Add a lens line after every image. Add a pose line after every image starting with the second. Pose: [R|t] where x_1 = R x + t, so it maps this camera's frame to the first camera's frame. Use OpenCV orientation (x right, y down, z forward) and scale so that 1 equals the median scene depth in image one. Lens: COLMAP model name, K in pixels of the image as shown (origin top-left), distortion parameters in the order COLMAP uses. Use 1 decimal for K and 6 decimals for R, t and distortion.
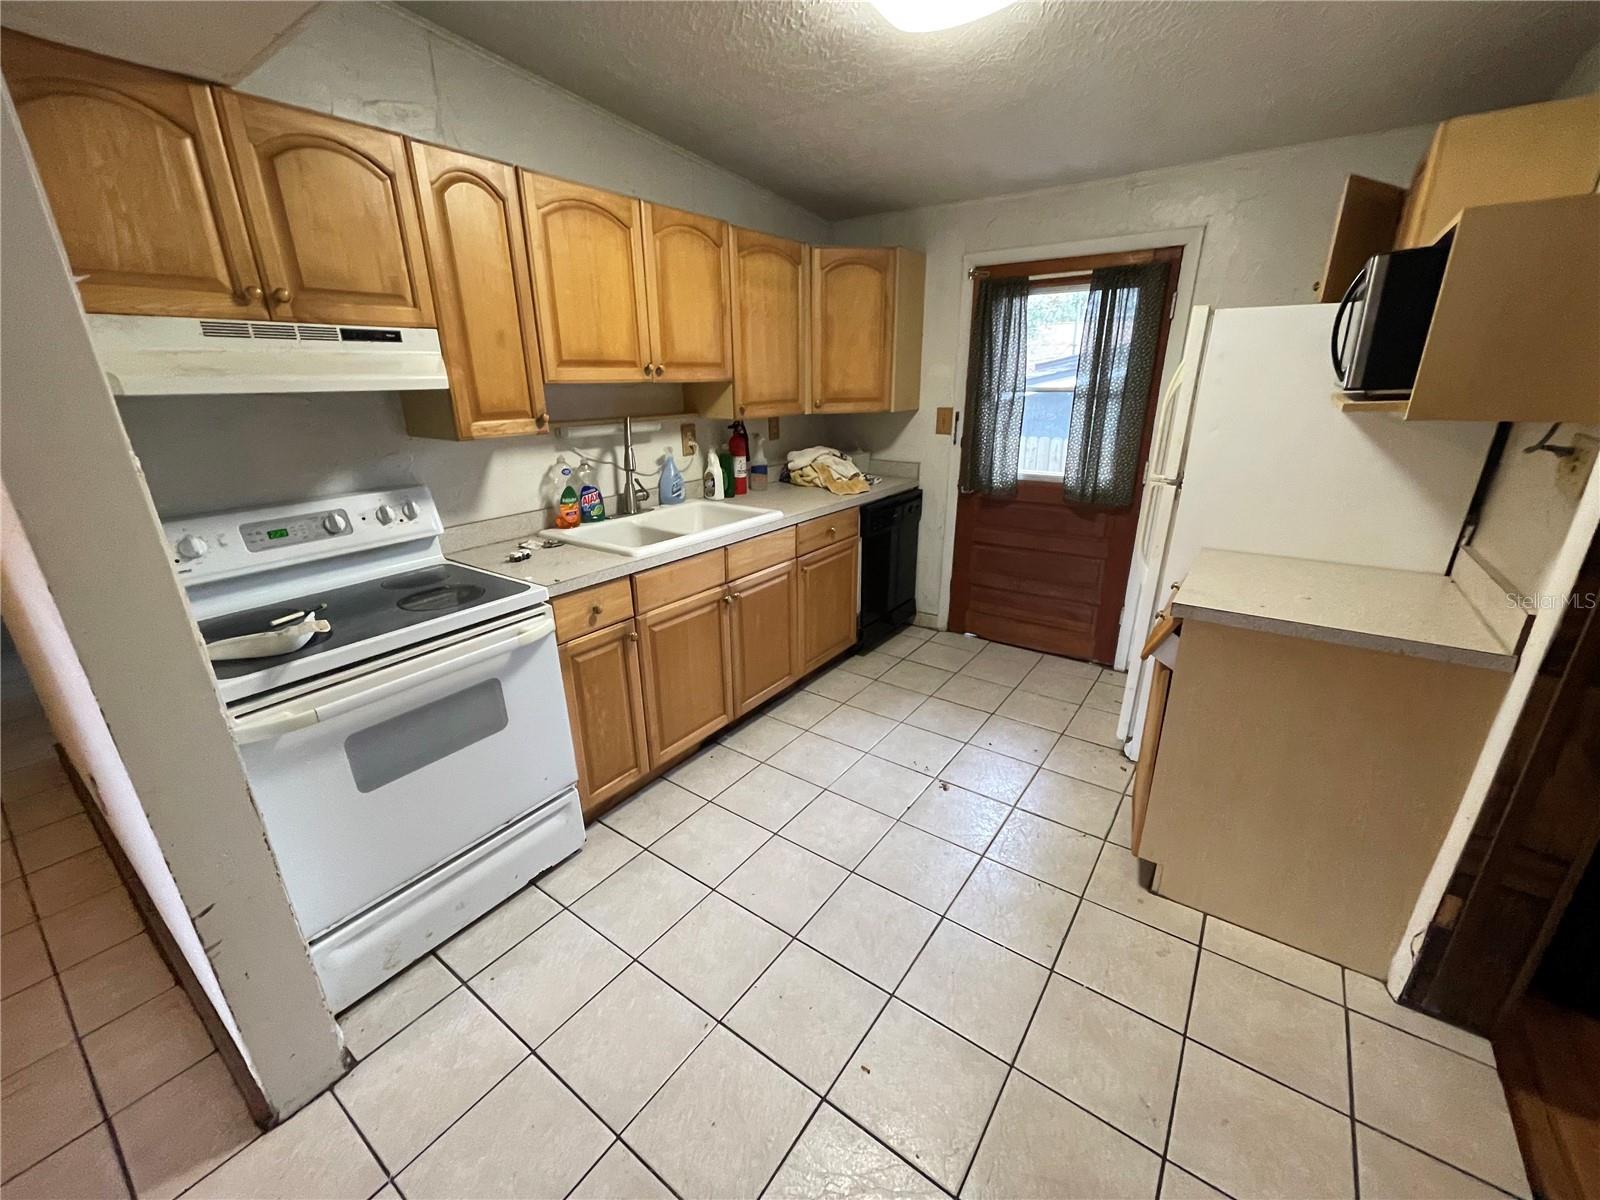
lens RADIAL K [[645.4, 0, 799.0], [0, 645.4, 598.9], [0, 0, 1]] dist [-0.001898, 0.000058]
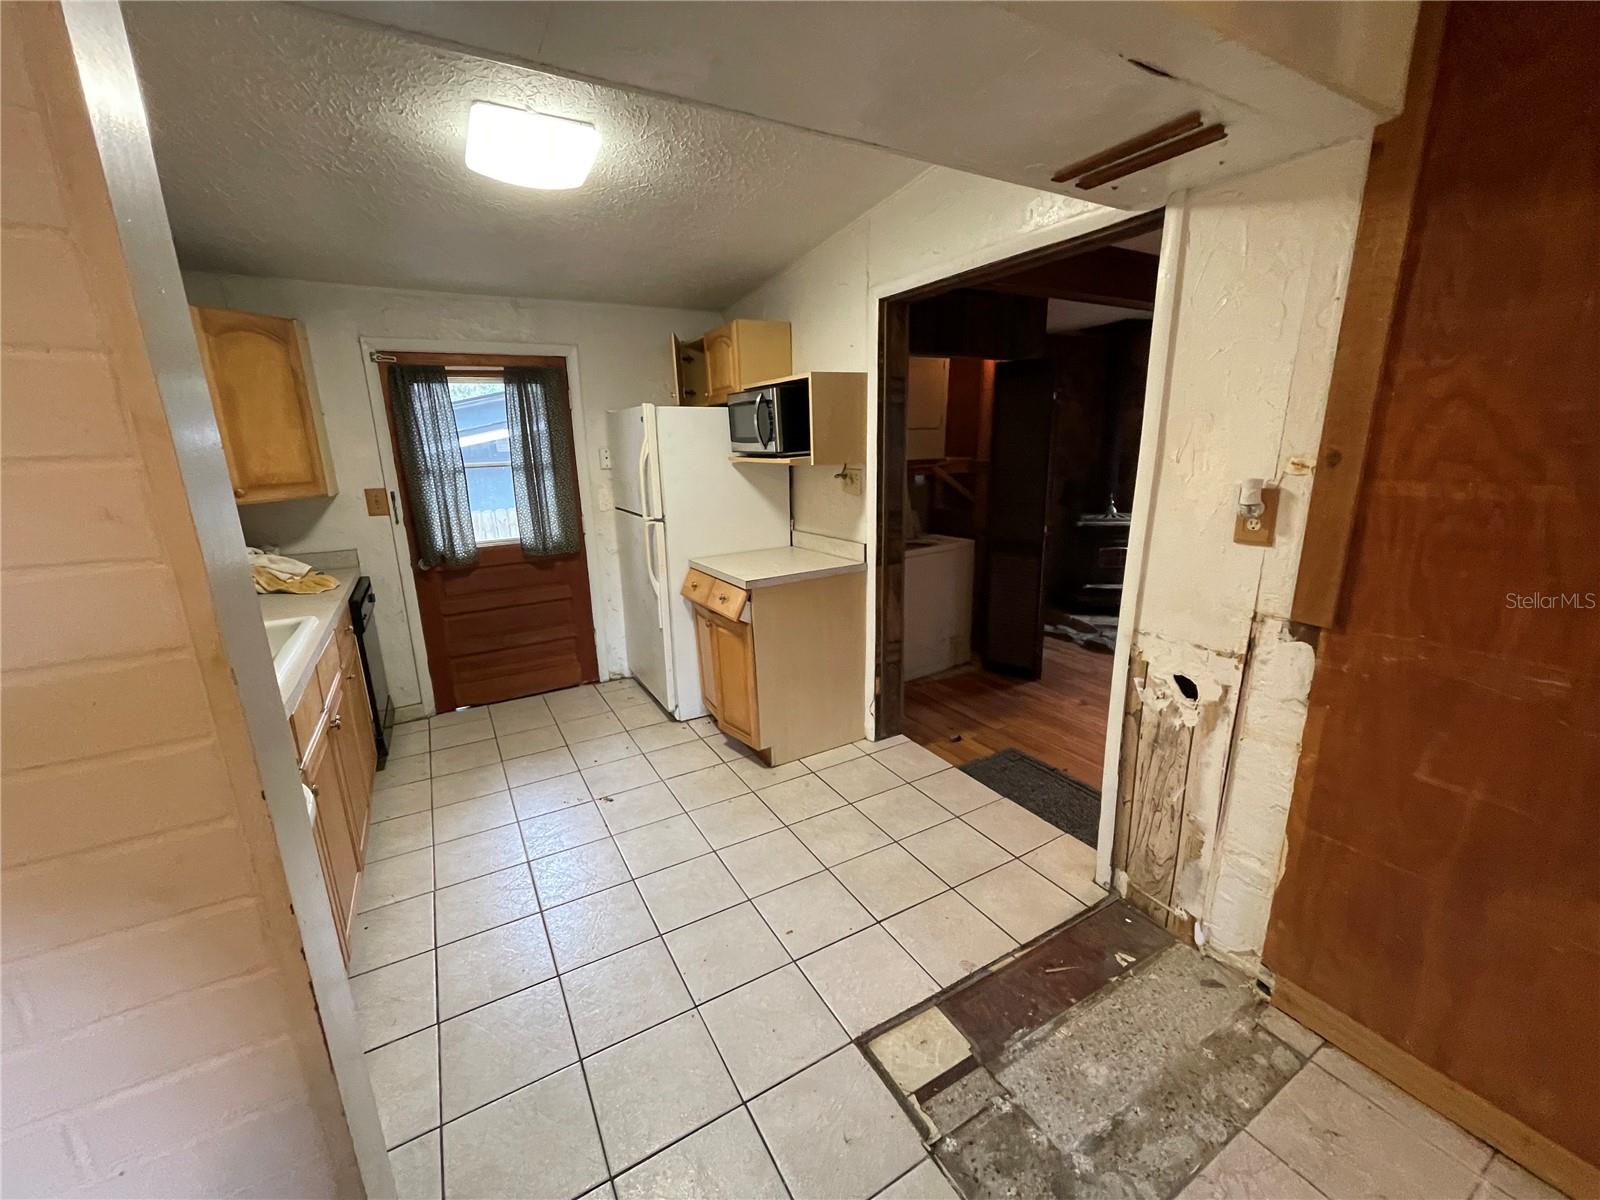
lens RADIAL K [[645.4, 0, 800.9], [0, 645.4, 602.6], [0, 0, 1]] dist [-0.001898, 0.000058]
pose [[0.405832, -0.223114, 0.886296, -0.448020], [0.319397, 0.943223, 0.091194, -0.026351], [-0.856321, 0.246071, 0.454052, 0.080960]]
